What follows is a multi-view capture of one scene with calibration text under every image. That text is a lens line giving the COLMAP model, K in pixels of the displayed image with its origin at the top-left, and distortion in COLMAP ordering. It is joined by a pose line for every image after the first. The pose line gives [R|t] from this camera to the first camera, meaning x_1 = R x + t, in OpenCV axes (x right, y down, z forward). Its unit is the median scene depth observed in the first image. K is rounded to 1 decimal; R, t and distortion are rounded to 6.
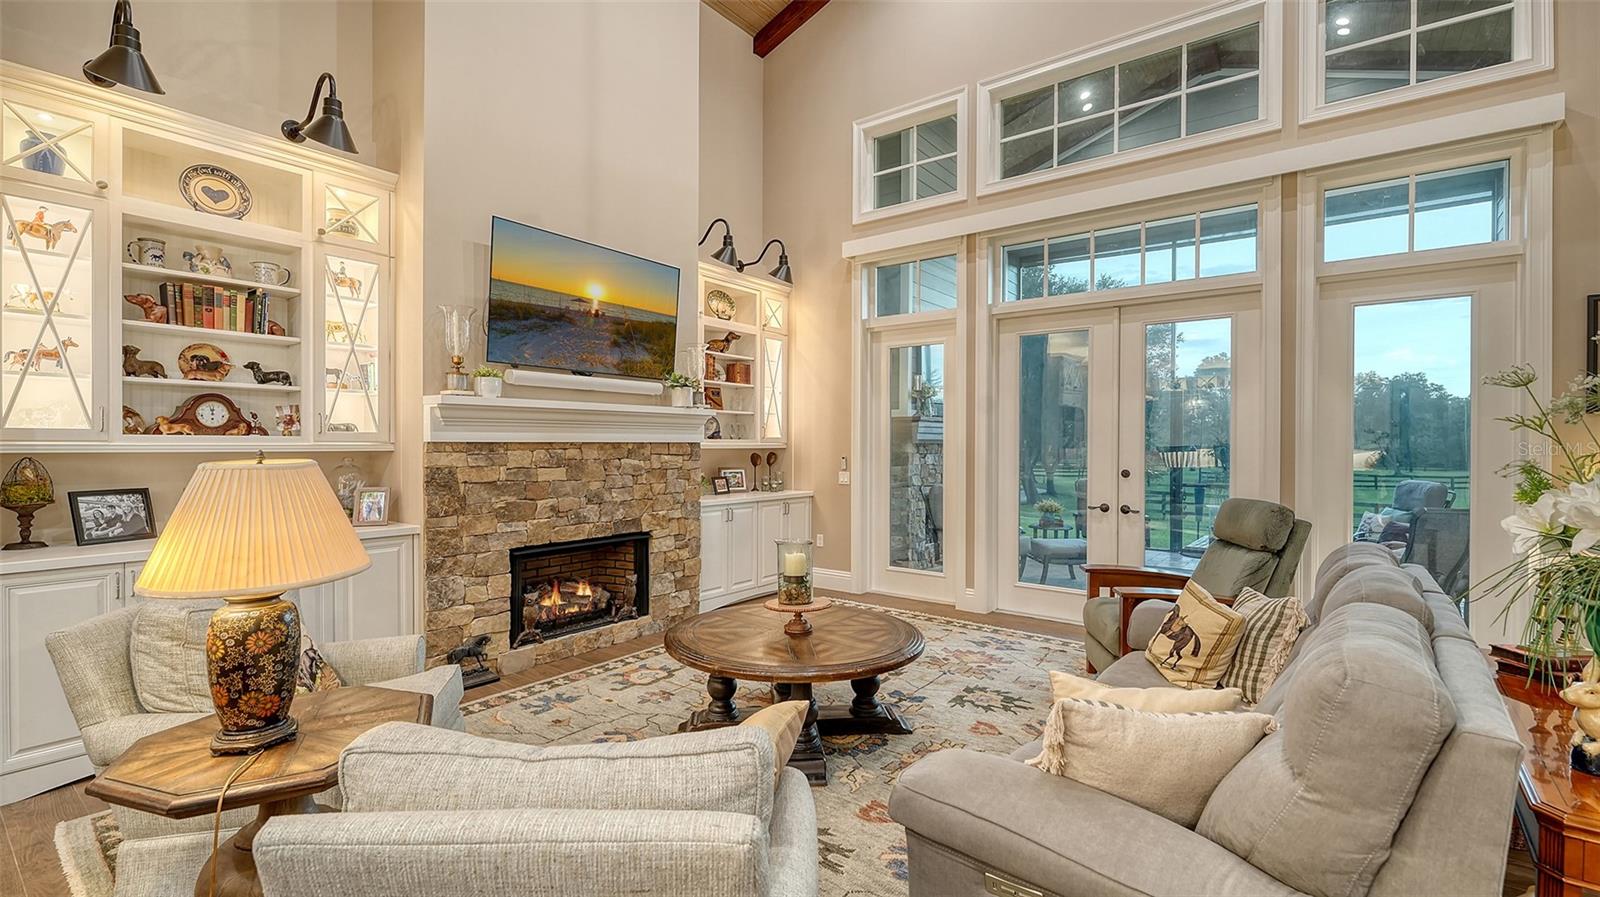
lens RADIAL K [[679.5, 0, 796.3], [0, 679.5, 448.1], [0, 0, 1]] dist [-0.000945, -0.000073]
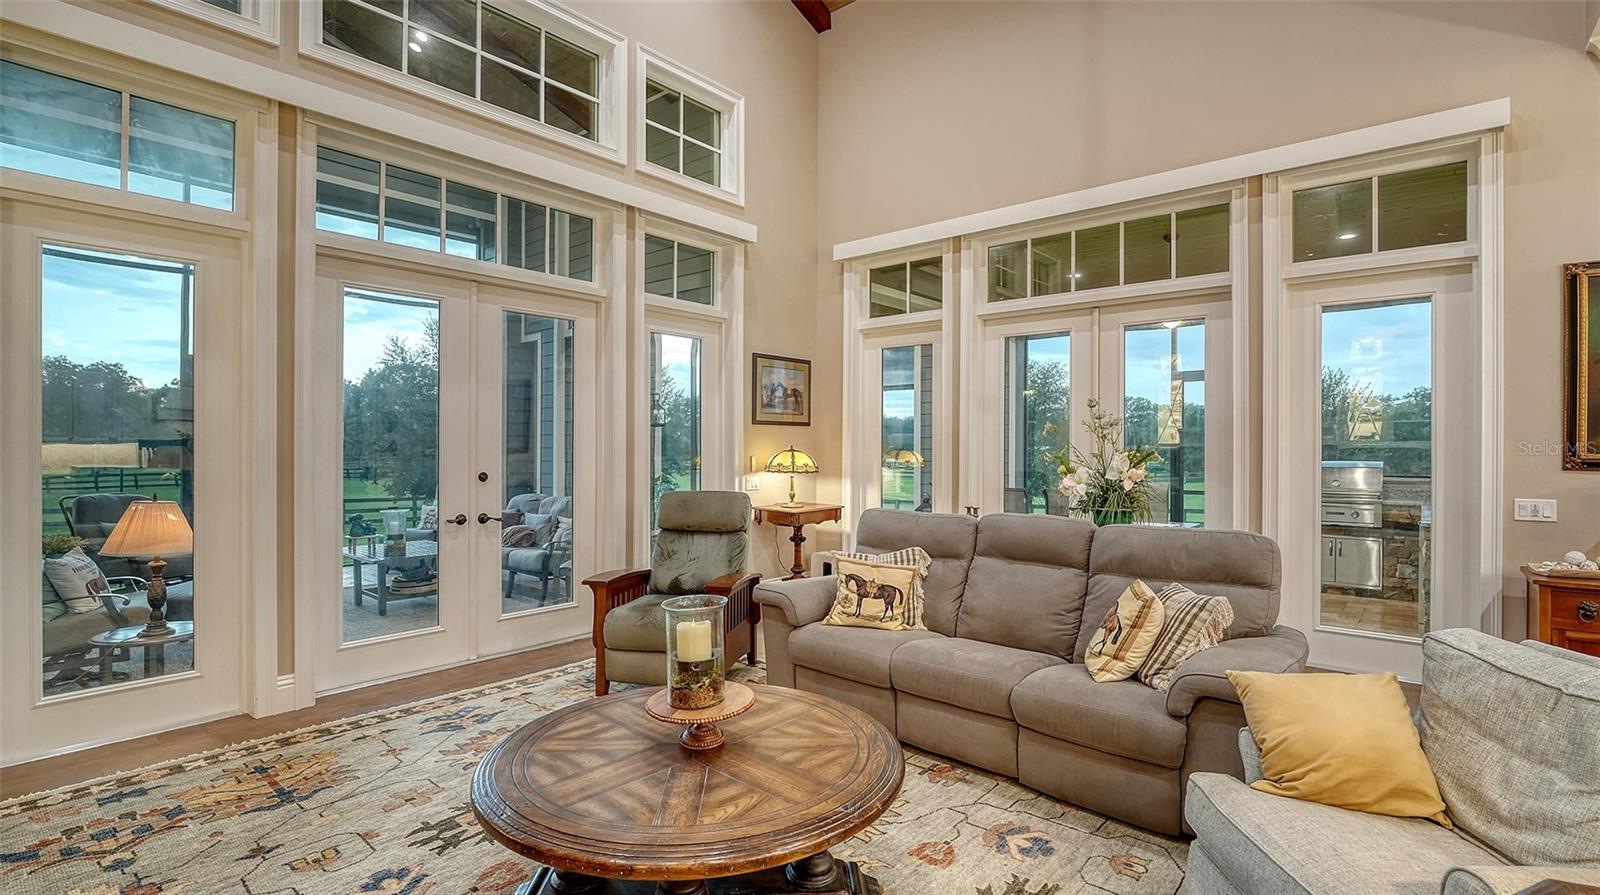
lens RADIAL K [[725.6, 0, 798.2], [0, 725.6, 444.8], [0, 0, 1]] dist [-0.004141, -0.000354]
pose [[0.065951, -0.002326, 0.997820, -0.426580], [0.001511, 0.999996, 0.002231, -0.004601], [-0.997822, 0.001360, 0.065954, 0.562497]]
